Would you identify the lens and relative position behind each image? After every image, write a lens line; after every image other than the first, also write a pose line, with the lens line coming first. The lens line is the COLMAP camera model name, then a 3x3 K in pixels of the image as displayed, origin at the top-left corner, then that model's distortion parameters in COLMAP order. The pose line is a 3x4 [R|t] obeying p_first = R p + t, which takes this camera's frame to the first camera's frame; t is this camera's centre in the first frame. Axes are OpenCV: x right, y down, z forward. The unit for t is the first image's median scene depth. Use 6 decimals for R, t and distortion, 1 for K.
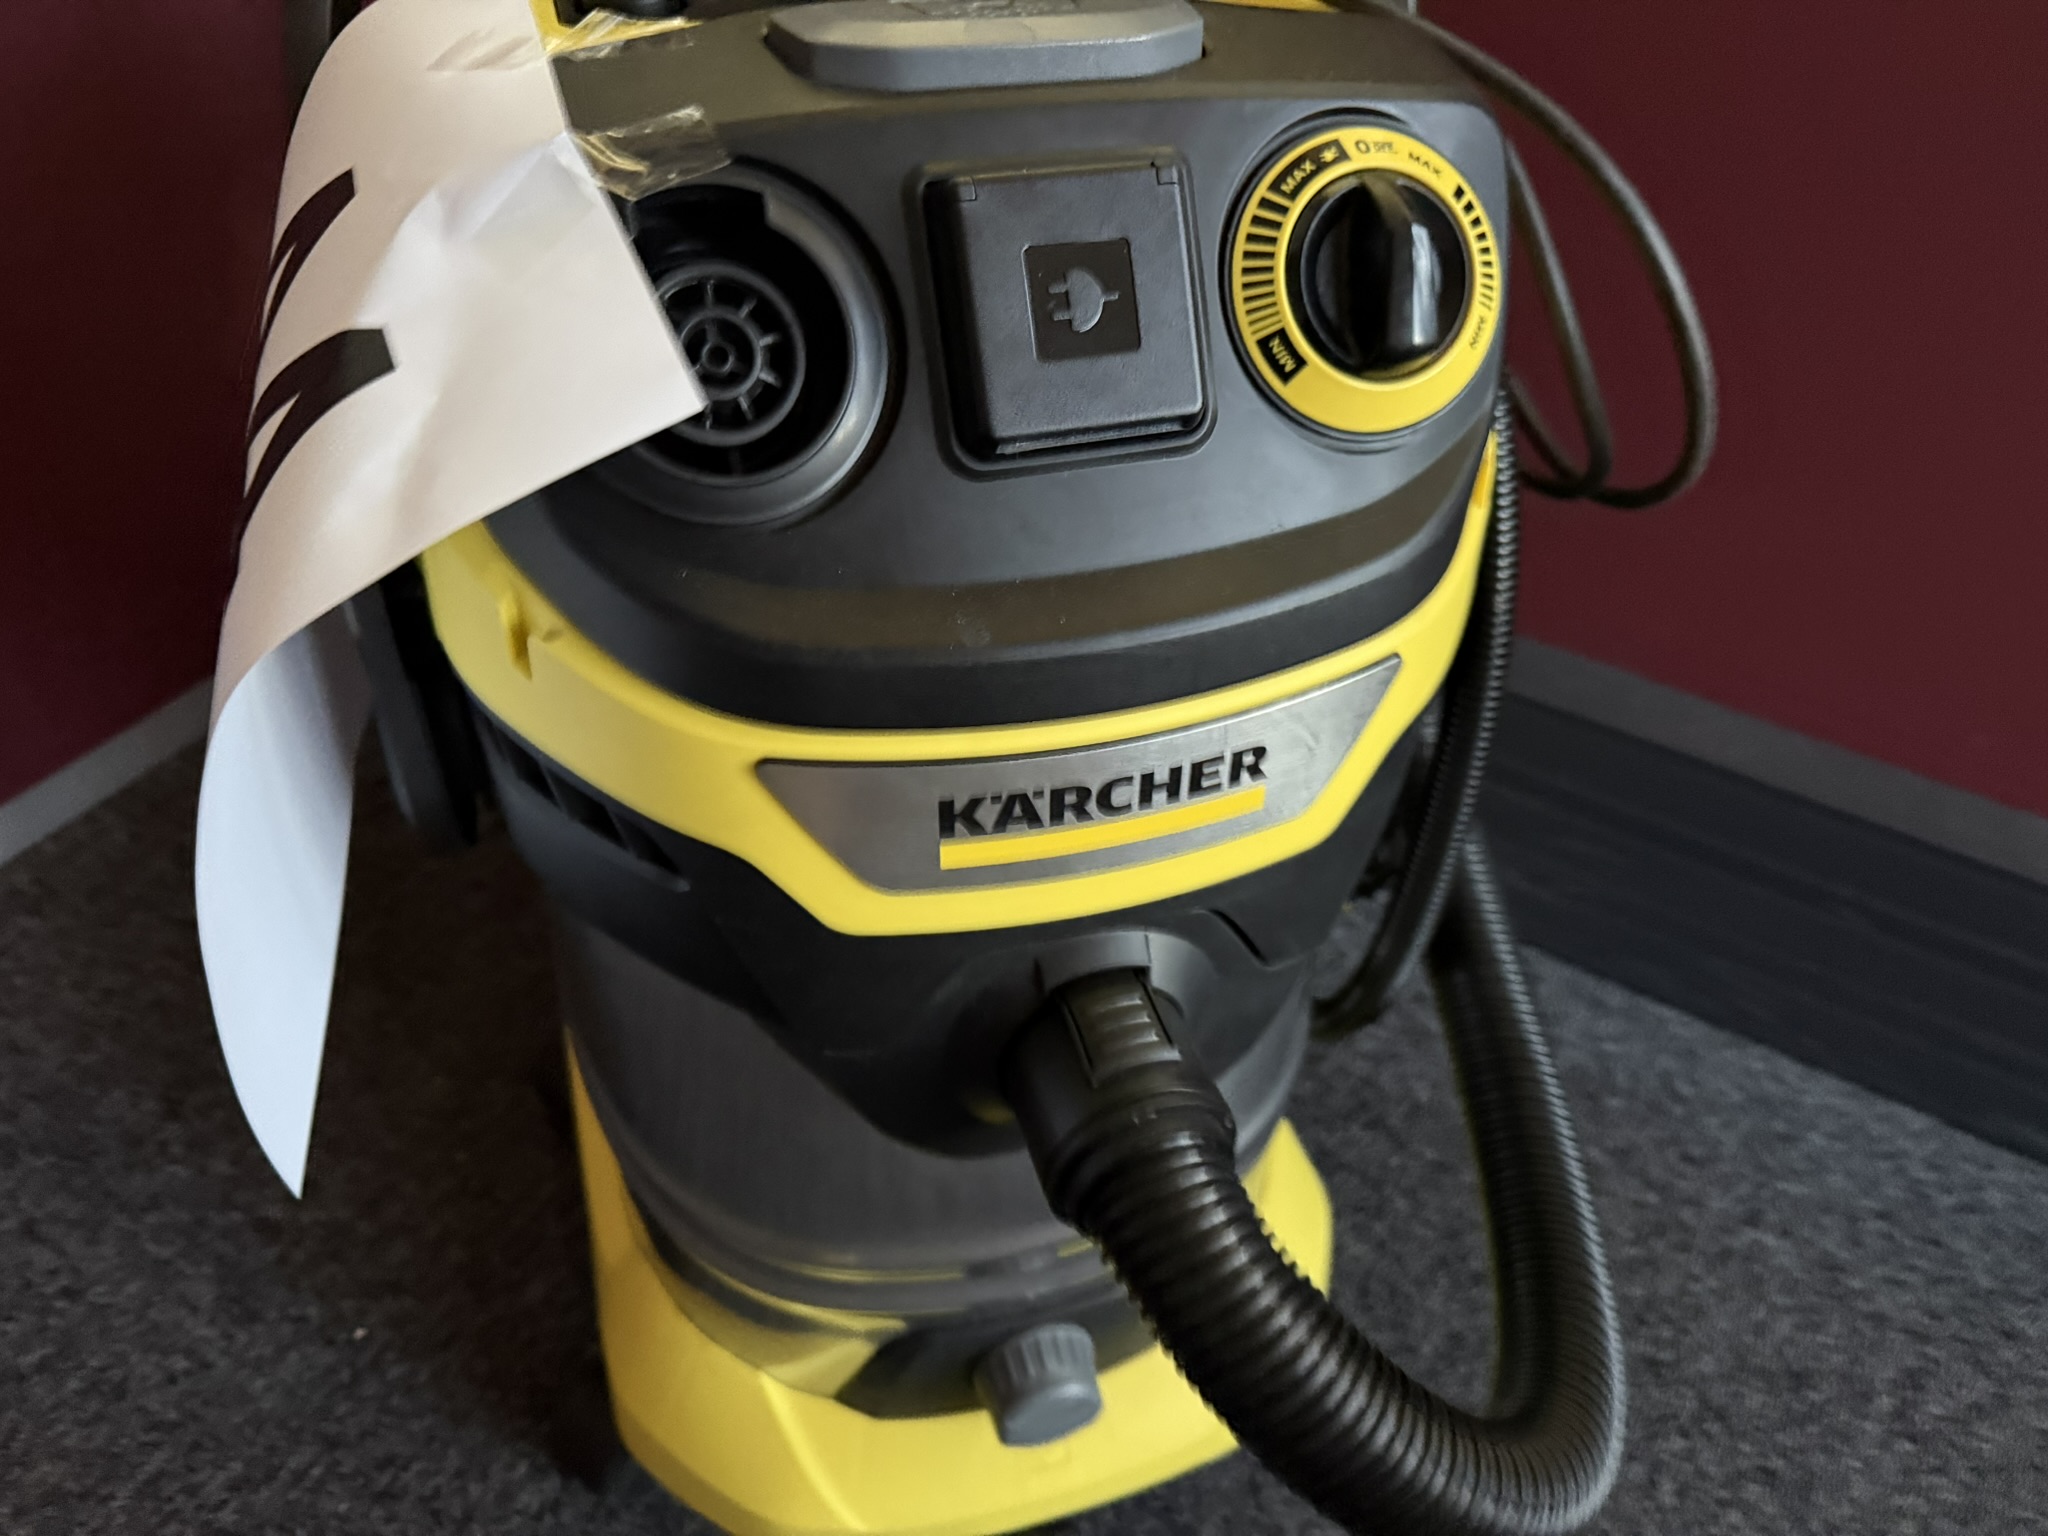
lens RADIAL K [[1449.9, 0, 1024.4], [0, 1449.9, 789.2], [0, 0, 1]] dist [-0.057171, 0.003199]
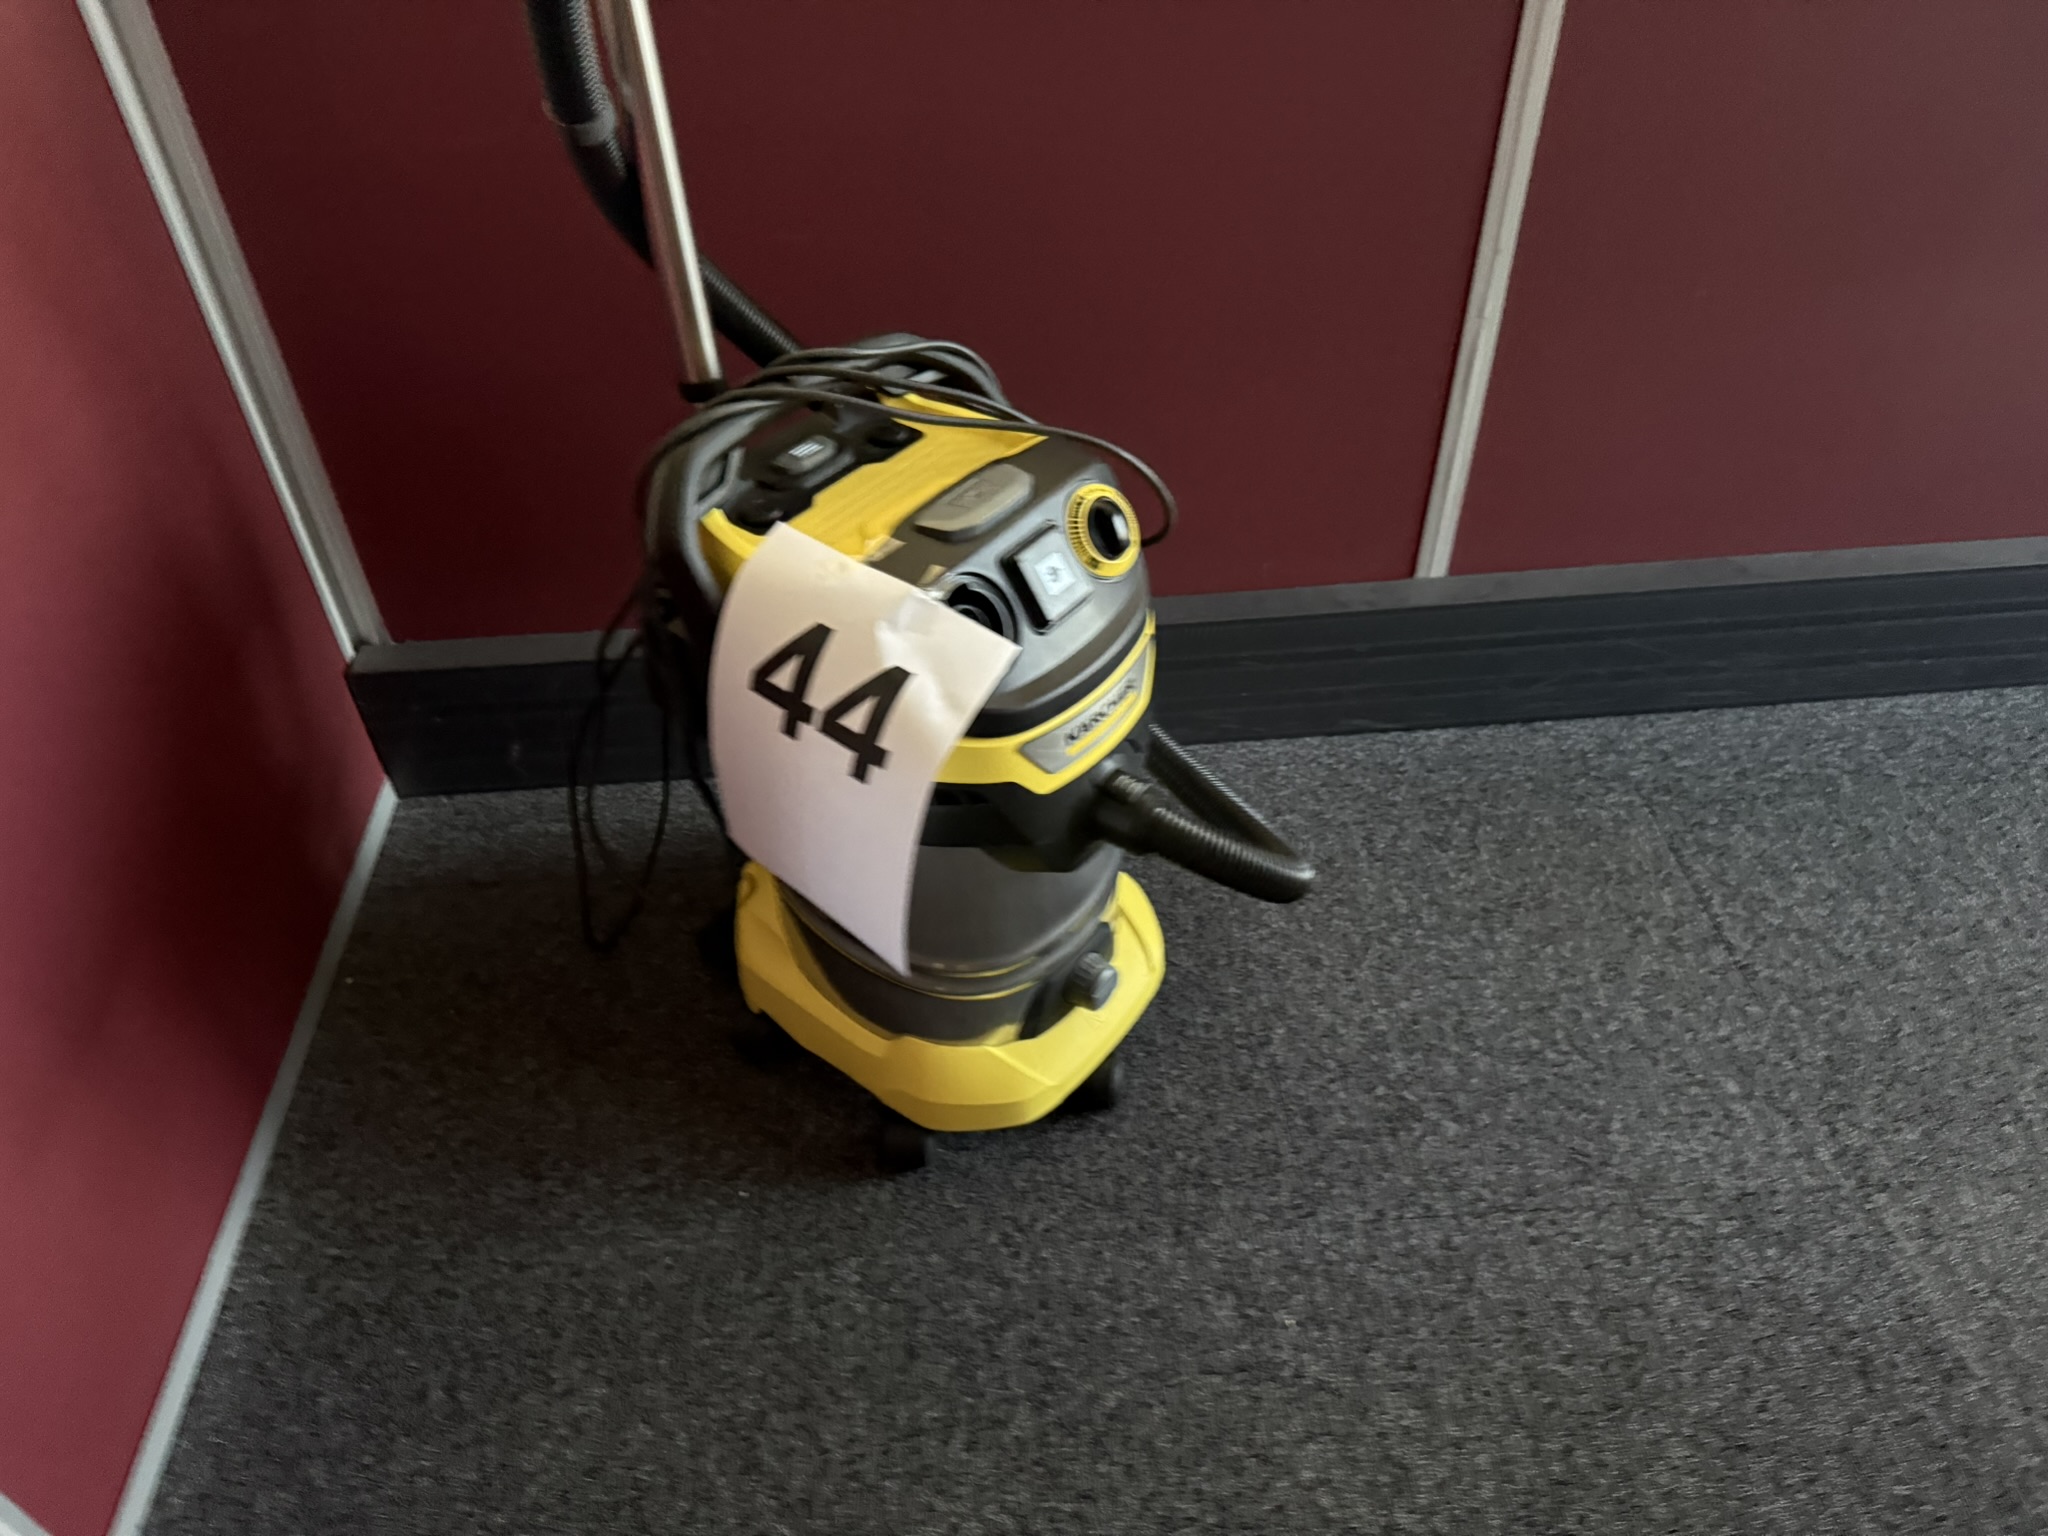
lens RADIAL K [[1429.5, 0, 1024.3], [0, 1429.5, 743.7], [0, 0, 1]] dist [-0.034977, -0.011127]
pose [[0.808058, -0.417428, 0.415687, -0.655741], [0.429798, 0.900315, 0.068597, -0.099036], [-0.402884, 0.123231, 0.906917, -0.813994]]
